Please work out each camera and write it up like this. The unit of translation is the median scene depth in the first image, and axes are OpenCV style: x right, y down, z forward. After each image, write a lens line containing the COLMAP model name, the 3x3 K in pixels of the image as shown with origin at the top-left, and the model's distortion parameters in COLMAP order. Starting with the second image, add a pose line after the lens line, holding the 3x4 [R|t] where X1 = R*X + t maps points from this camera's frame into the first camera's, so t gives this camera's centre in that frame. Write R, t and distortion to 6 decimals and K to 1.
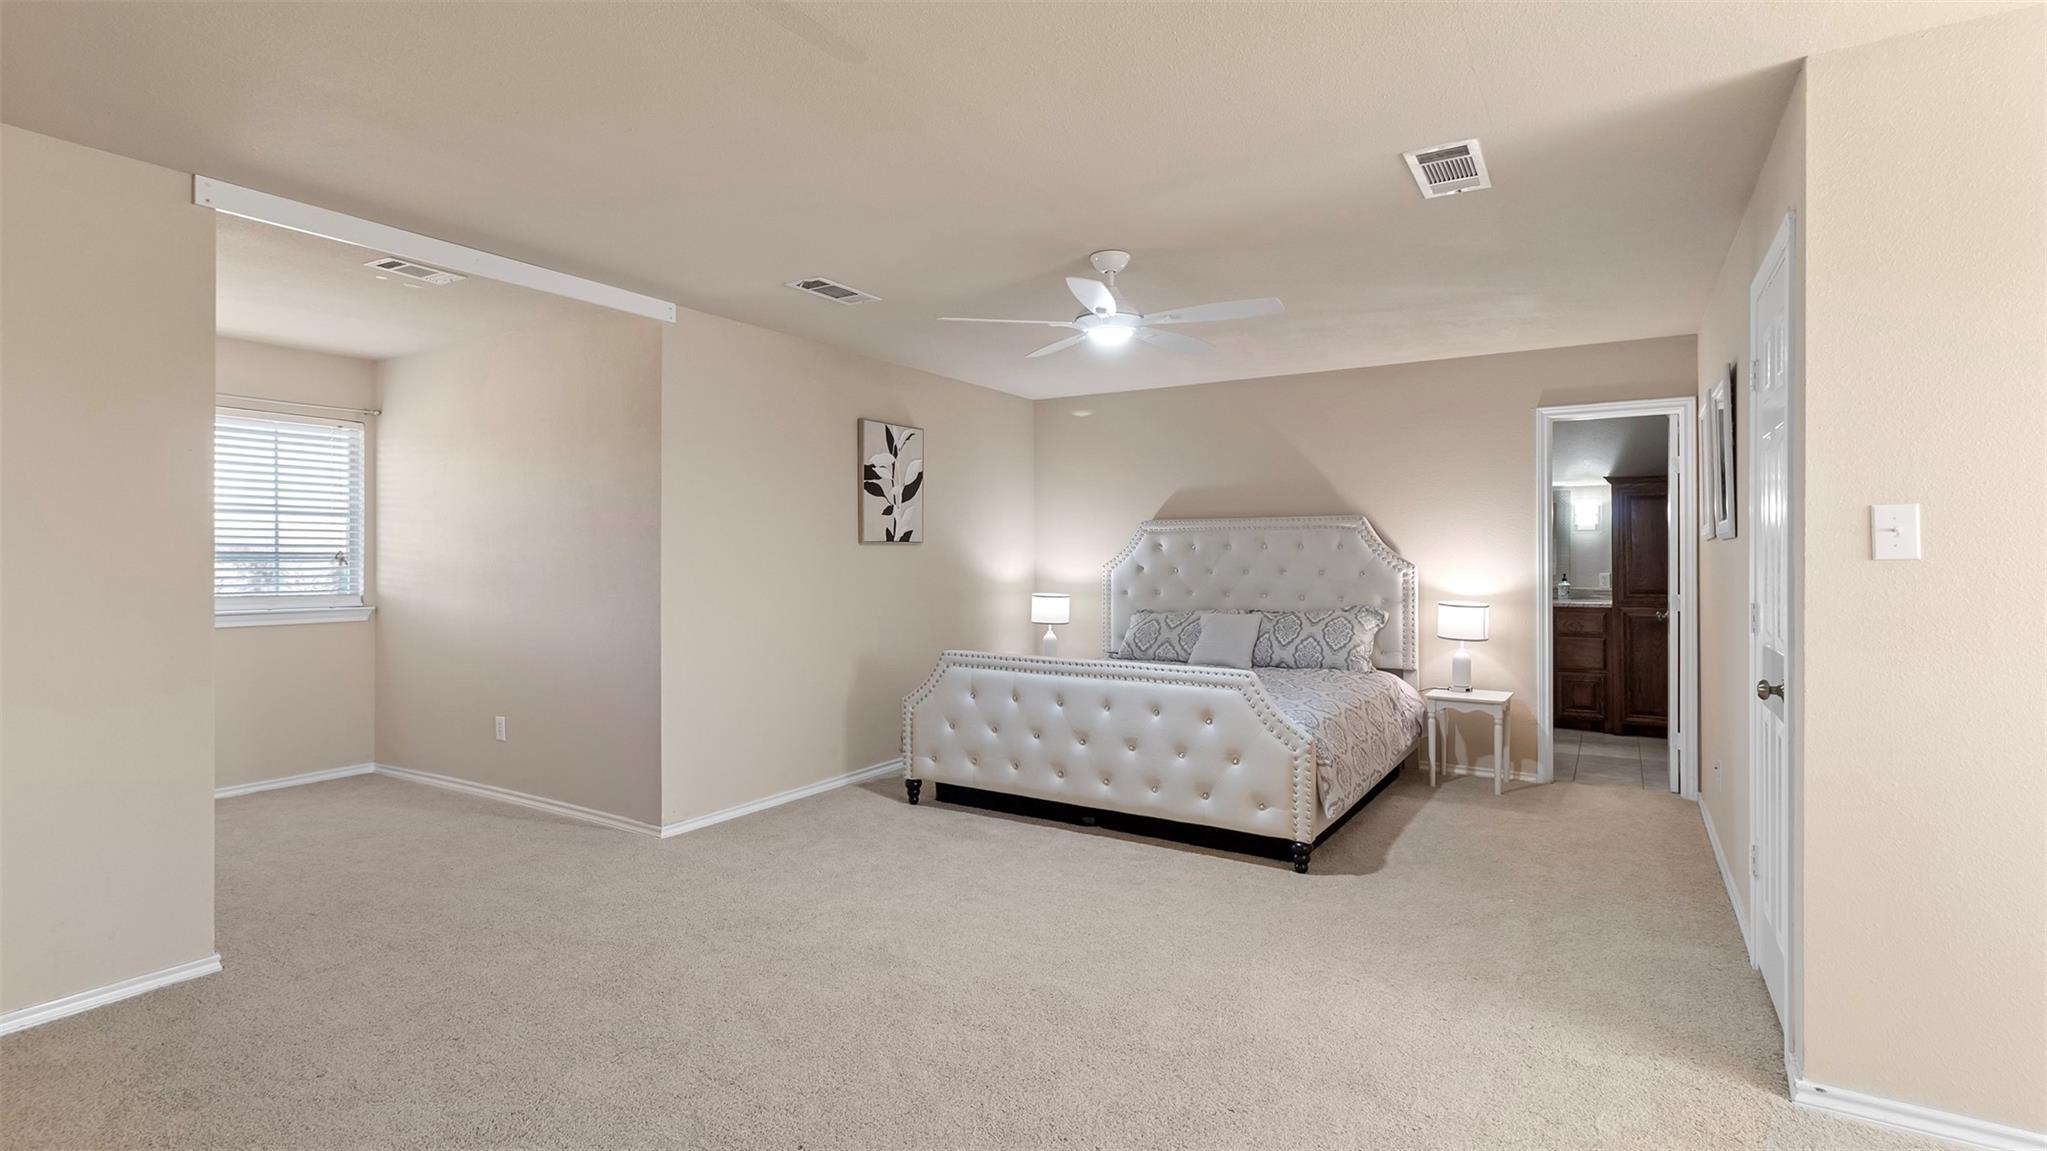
lens RADIAL K [[949.4, 0, 1026.7], [0, 949.4, 569.1], [0, 0, 1]] dist [-0.004757, -0.000095]
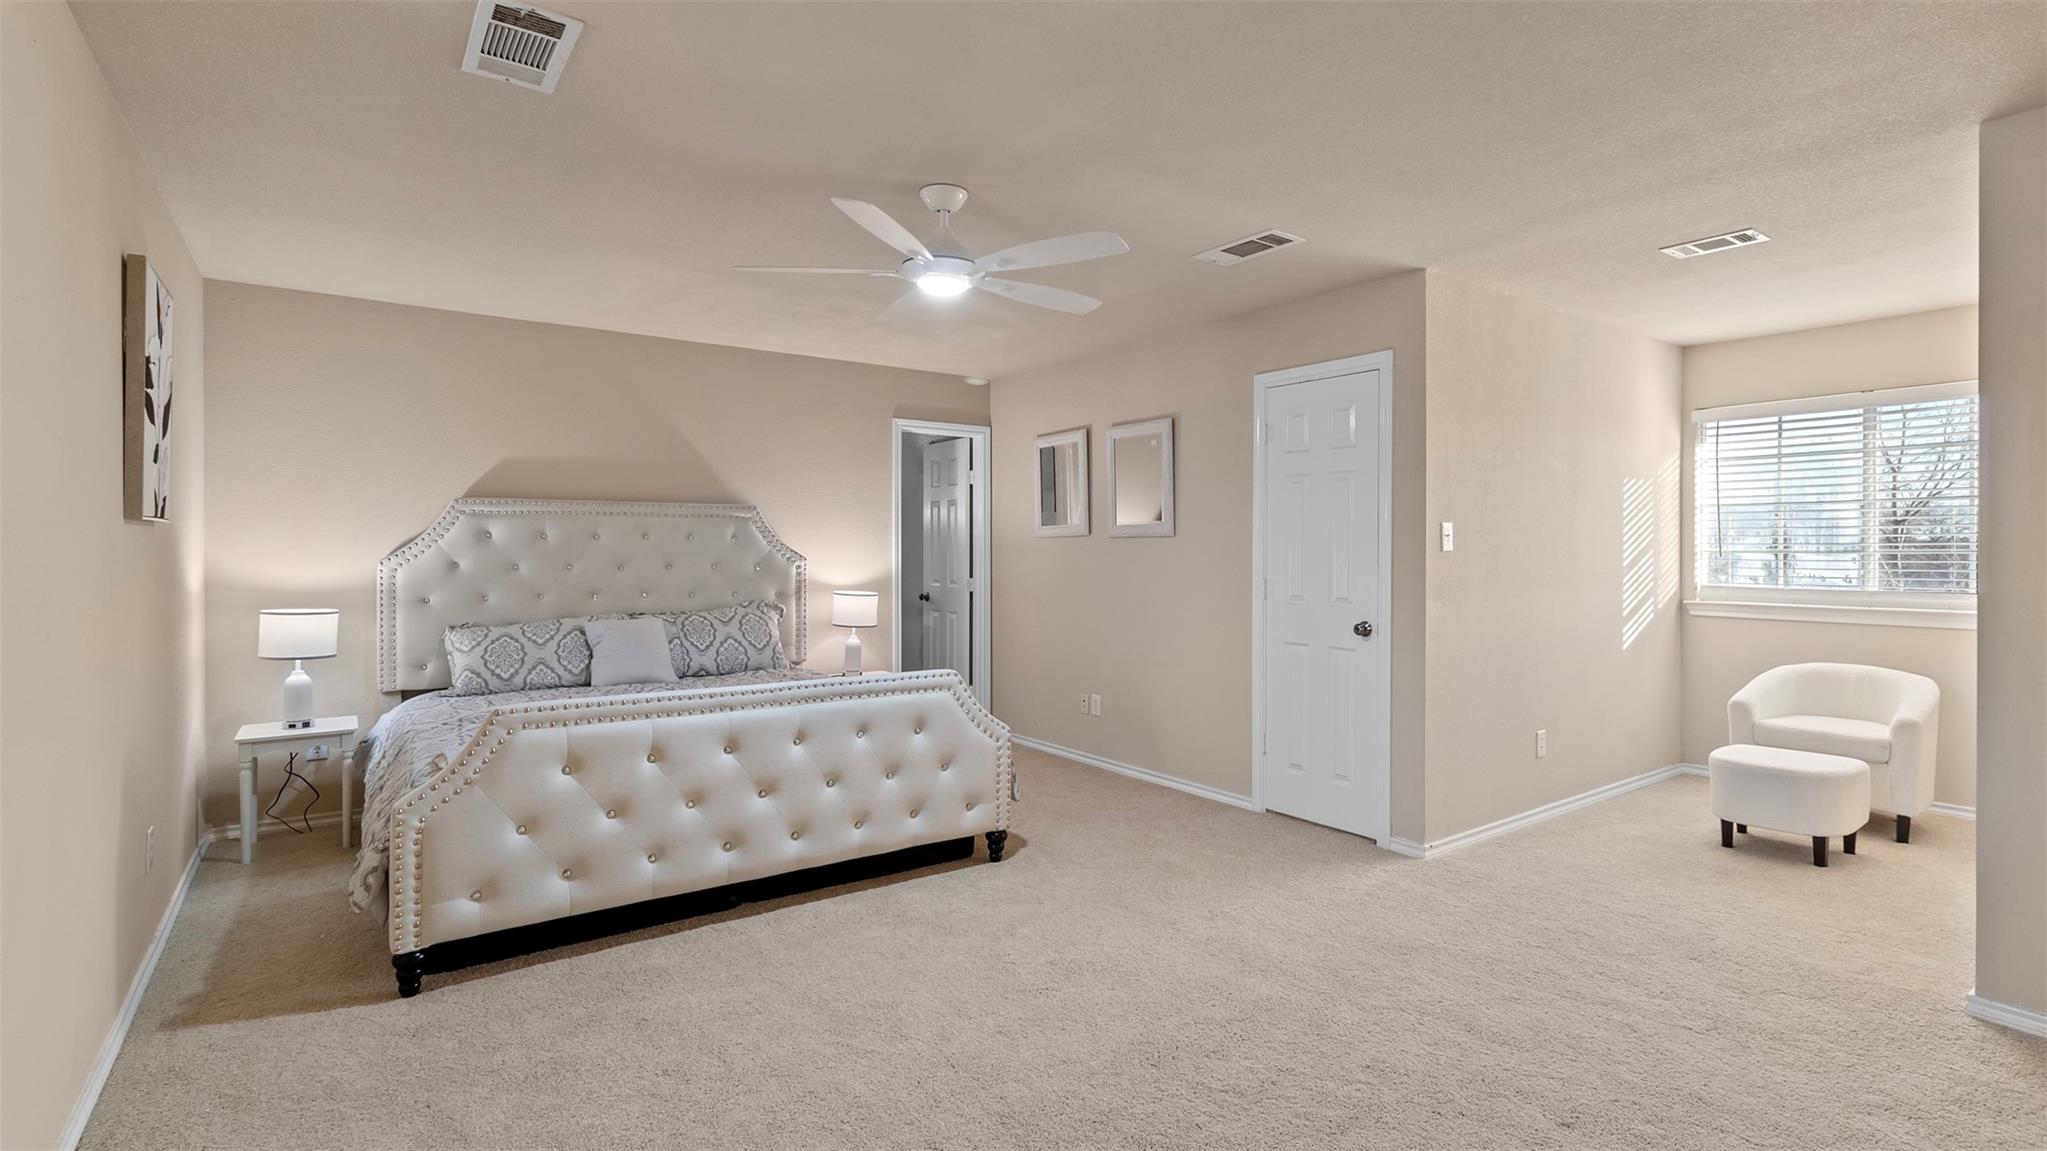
lens RADIAL K [[949.4, 0, 1025.3], [0, 949.4, 555.7], [0, 0, 1]] dist [-0.004757, -0.000095]
pose [[0.377499, -0.006409, 0.925988, -0.433943], [0.011715, 0.999929, 0.002145, -0.005170], [-0.925936, 0.010038, 0.377547, 0.401966]]
